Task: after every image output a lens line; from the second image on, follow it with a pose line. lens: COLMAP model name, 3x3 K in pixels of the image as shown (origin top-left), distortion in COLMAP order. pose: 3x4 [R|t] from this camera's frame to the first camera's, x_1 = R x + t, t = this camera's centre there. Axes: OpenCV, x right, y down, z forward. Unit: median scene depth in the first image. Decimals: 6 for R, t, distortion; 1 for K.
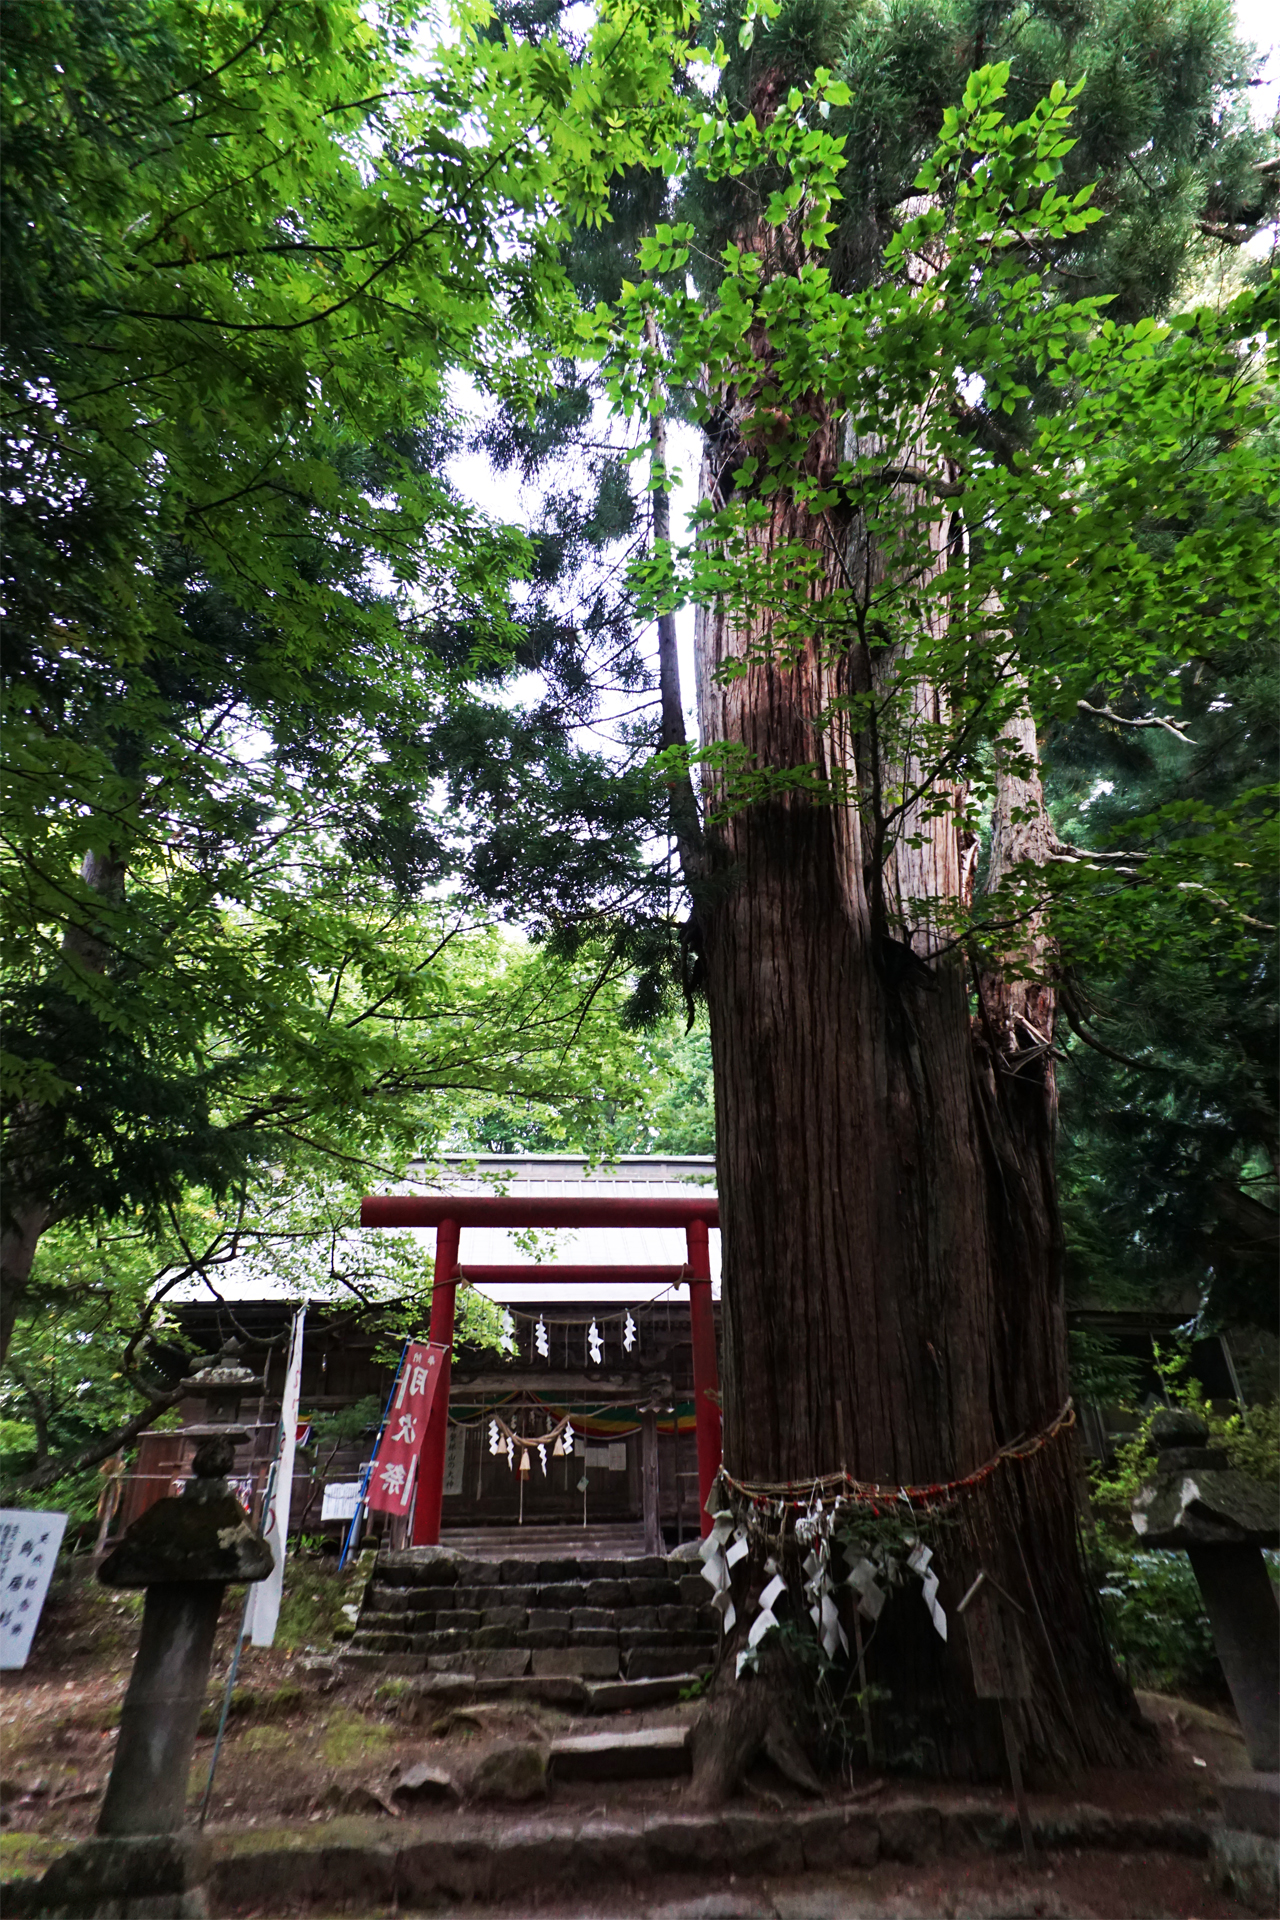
lens RADIAL K [[1294.5, 0, 641.1], [0, 1294.5, 929.8], [0, 0, 1]] dist [0.183052, 0.003118]
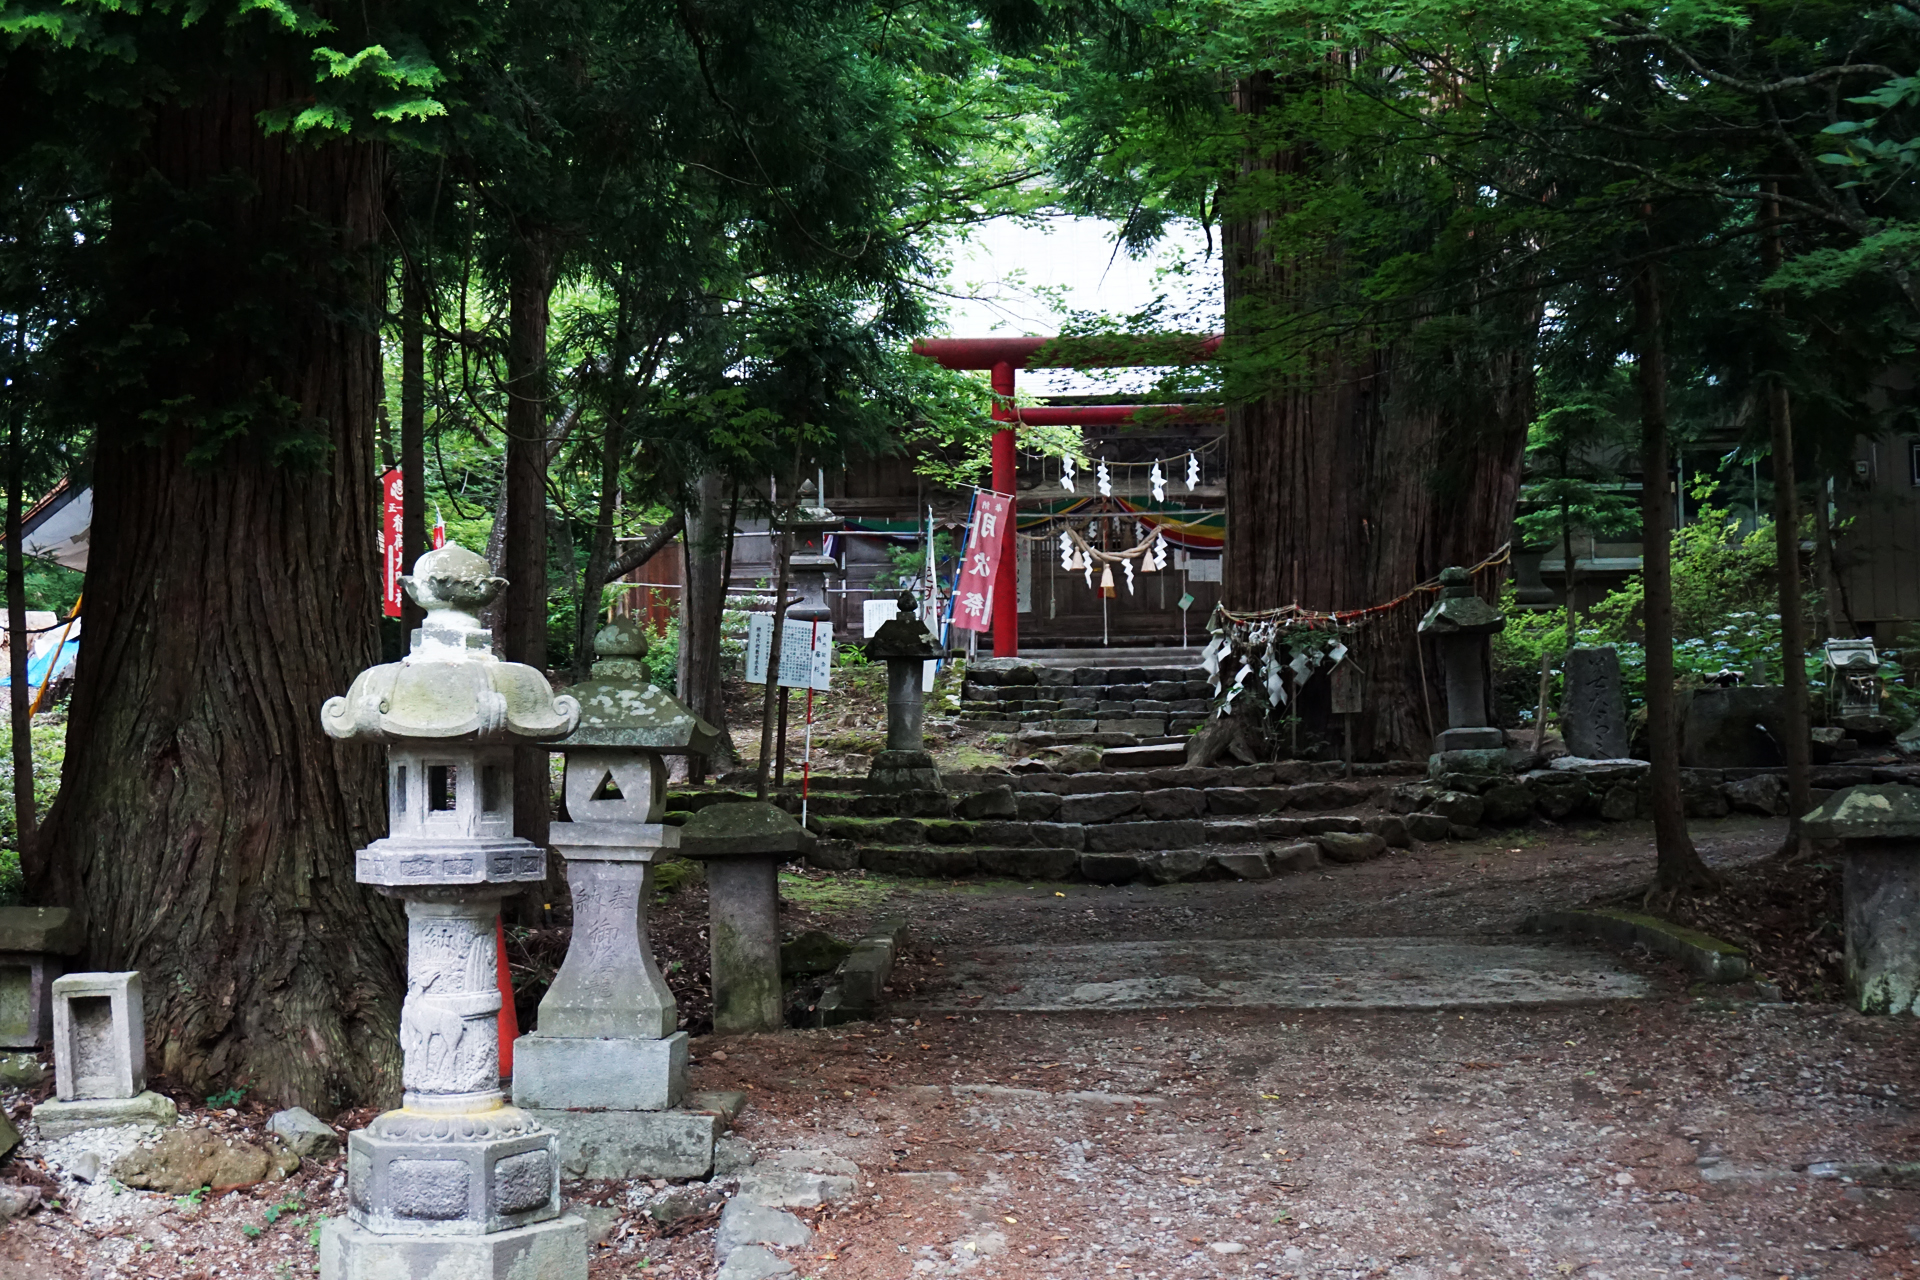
lens RADIAL K [[2841.8, 0, 960.0], [0, 2841.8, 640.0], [0, 0, 1]] dist [0.179803, -0.104329]
pose [[0.989434, -0.007710, -0.144781, 0.158888], [0.064986, 0.916244, 0.395315, -0.543601], [0.129607, -0.400547, 0.907063, -1.260322]]
